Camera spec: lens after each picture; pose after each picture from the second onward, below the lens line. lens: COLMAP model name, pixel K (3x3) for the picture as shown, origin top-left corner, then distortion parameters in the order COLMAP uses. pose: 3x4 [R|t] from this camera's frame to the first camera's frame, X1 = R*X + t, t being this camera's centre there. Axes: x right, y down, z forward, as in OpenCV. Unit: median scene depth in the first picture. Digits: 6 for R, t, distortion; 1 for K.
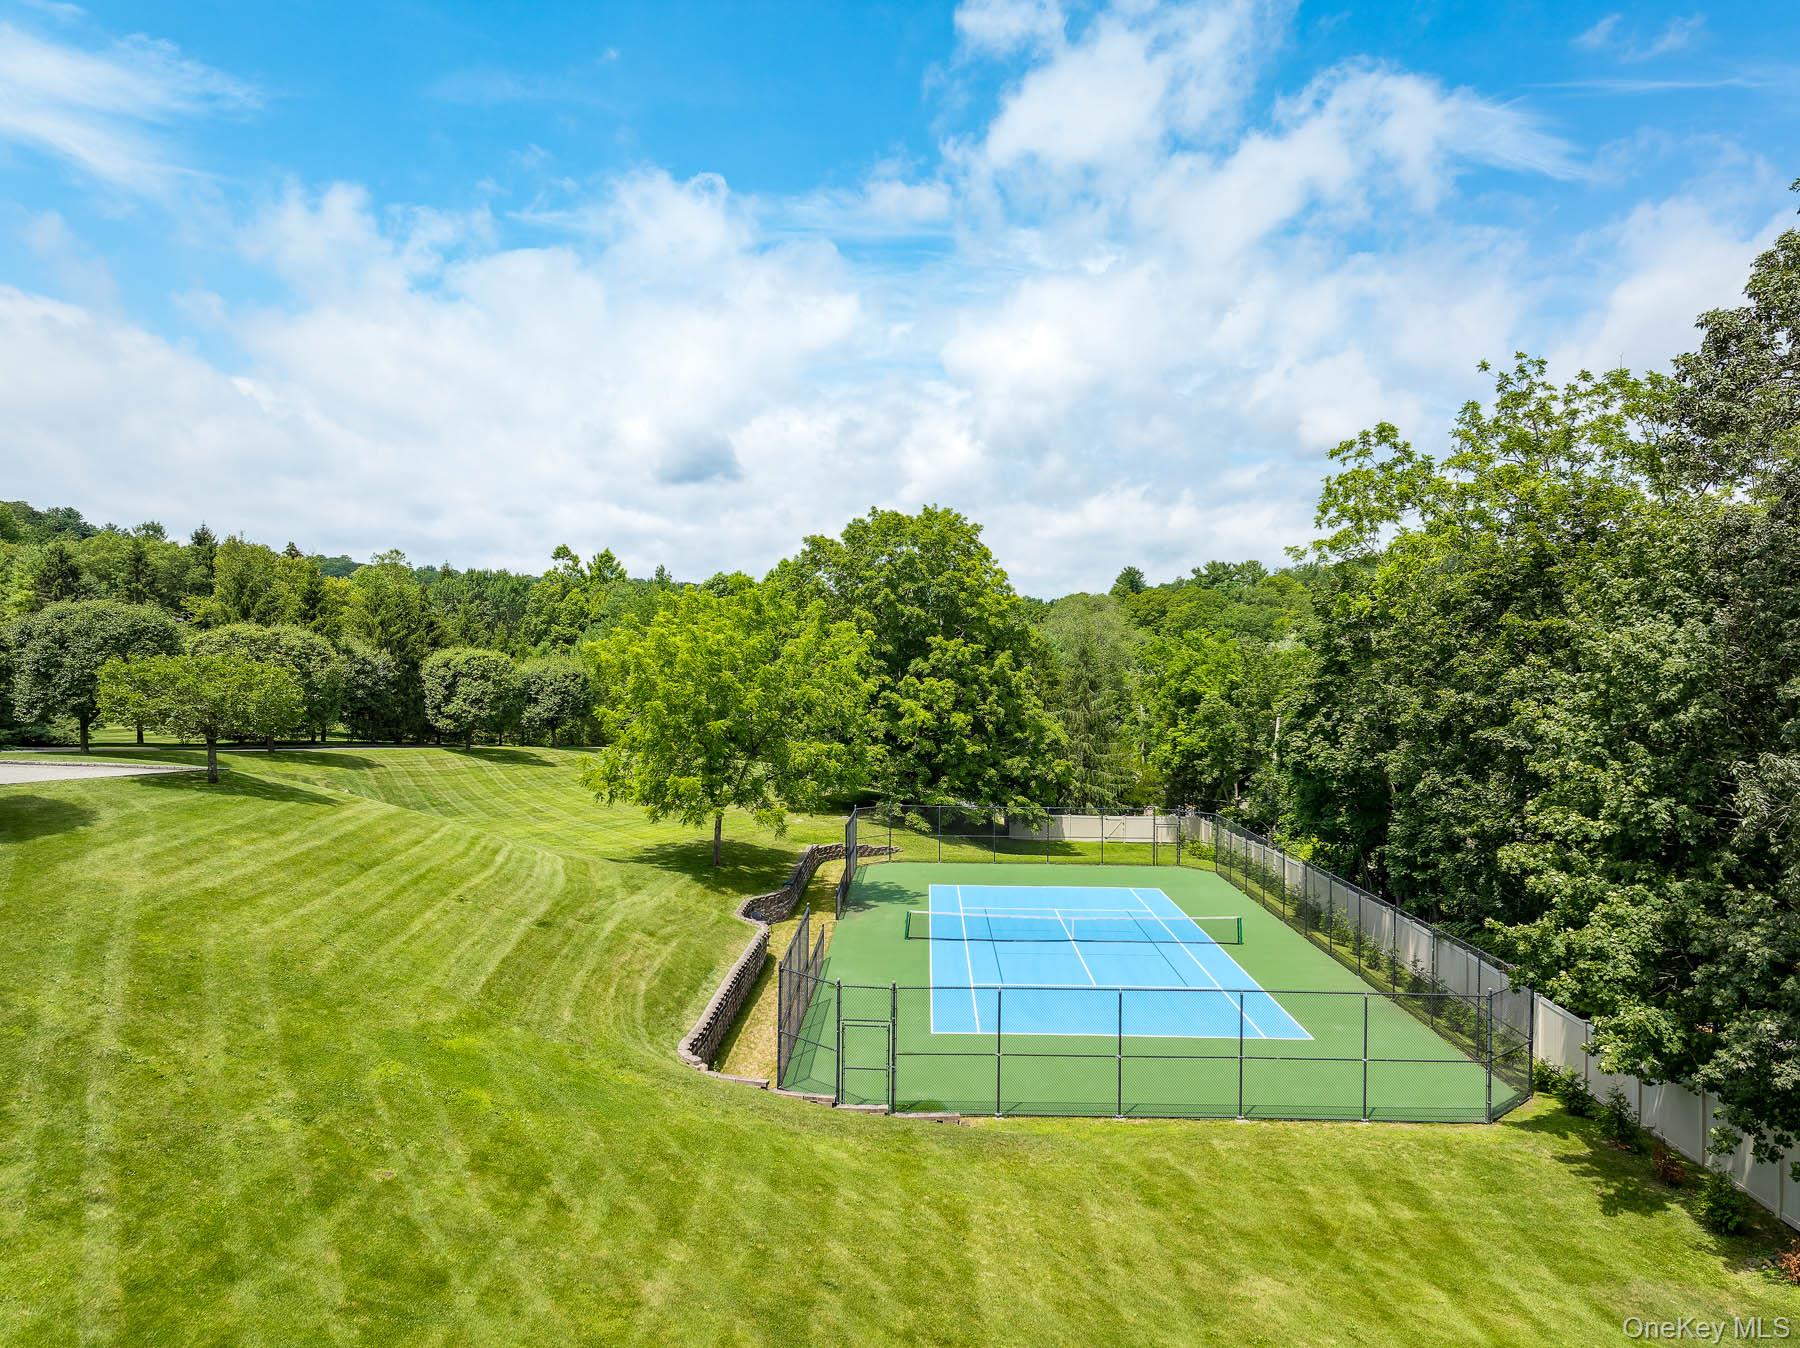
lens RADIAL K [[1223.3, 0, 899.3], [0, 1223.3, 665.0], [0, 0, 1]] dist [-0.000492, 0.000476]
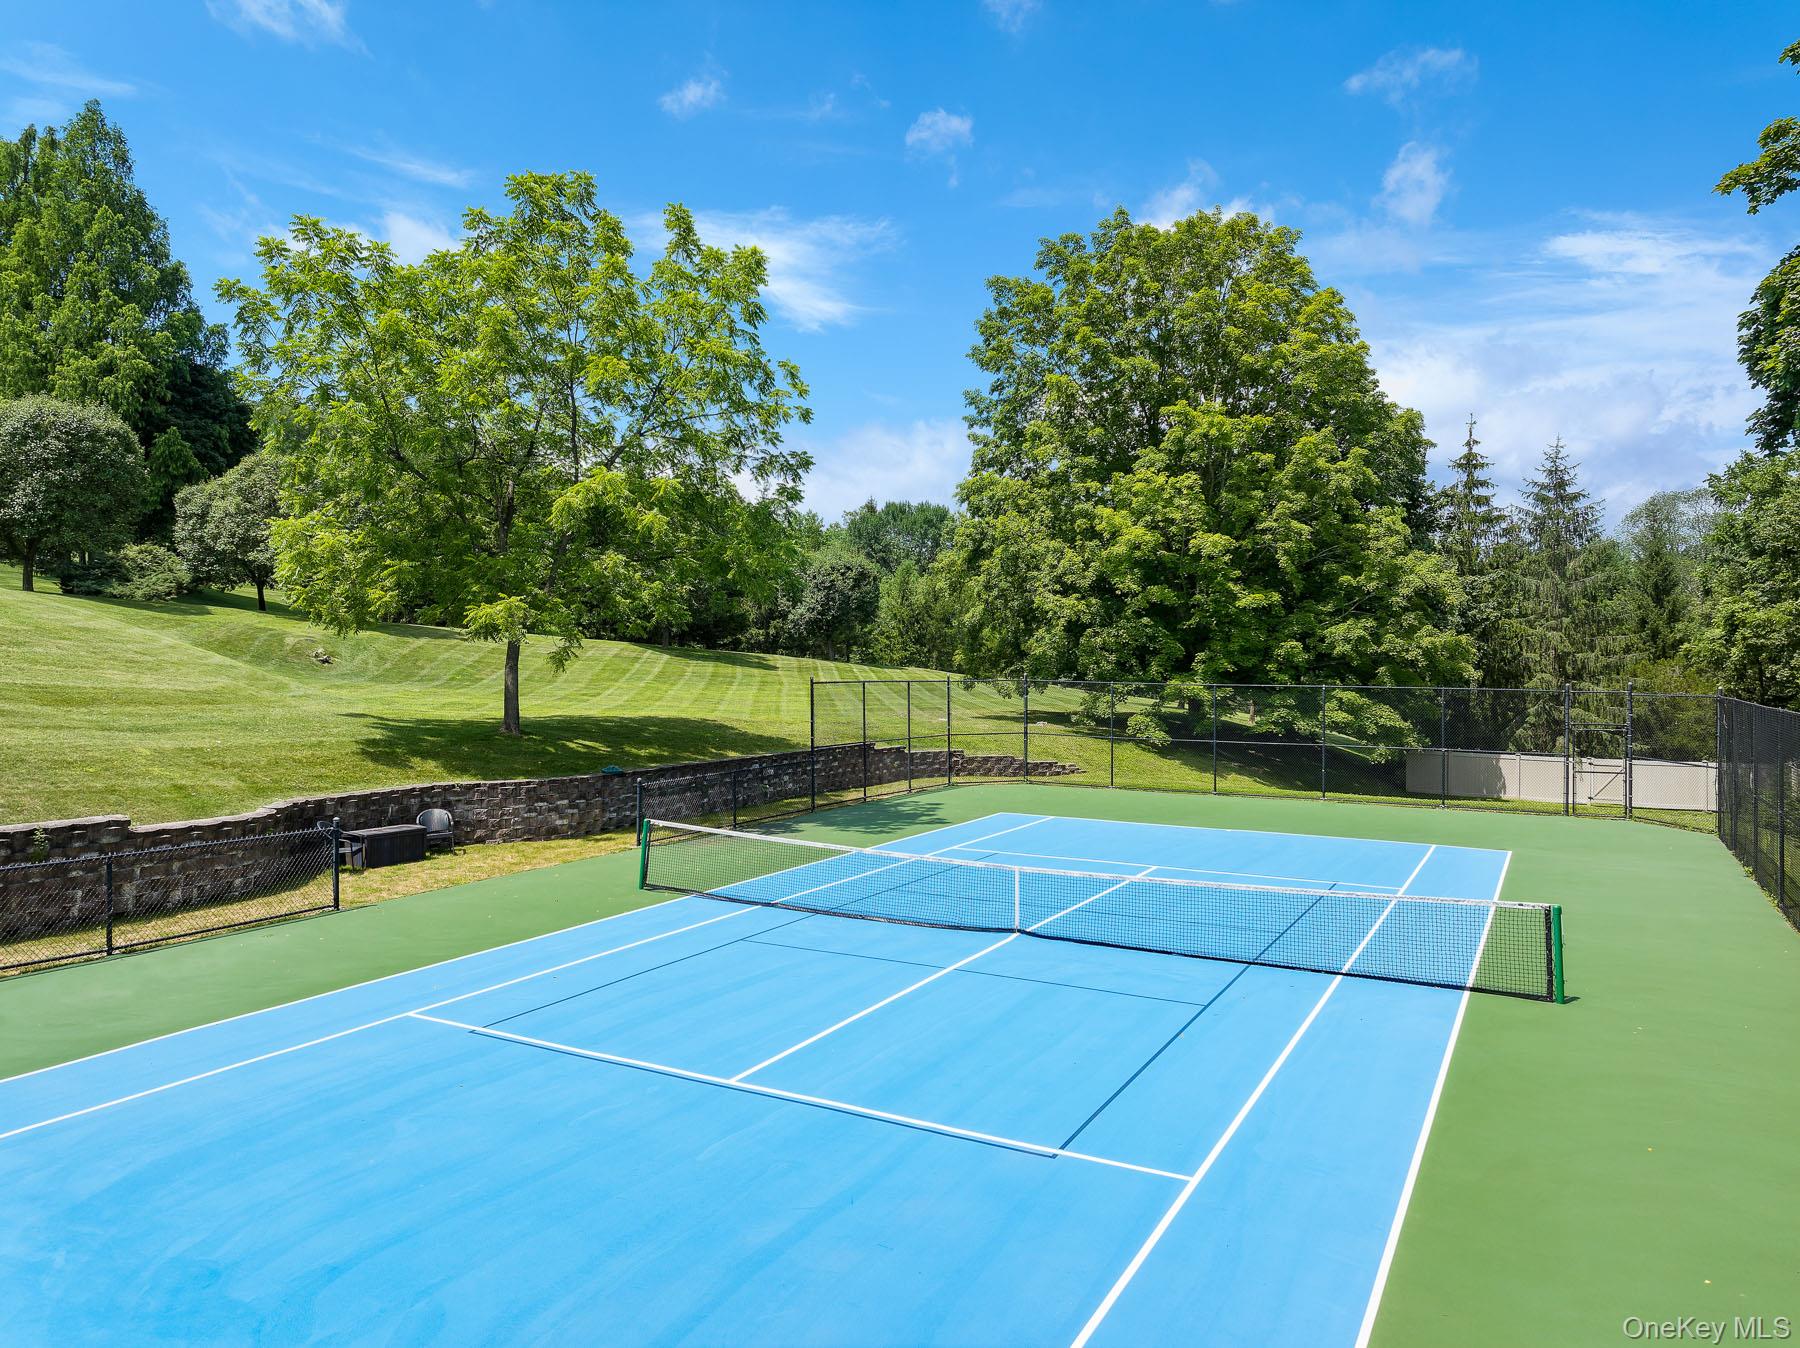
lens RADIAL K [[1223.3, 0, 899.3], [0, 1223.3, 665.0], [0, 0, 1]] dist [-0.000492, 0.000476]
pose [[0.893226, -0.001981, -0.449603, 0.165776], [0.004945, 0.999973, 0.005418, 0.092062], [0.449580, -0.007063, 0.893212, 0.420851]]
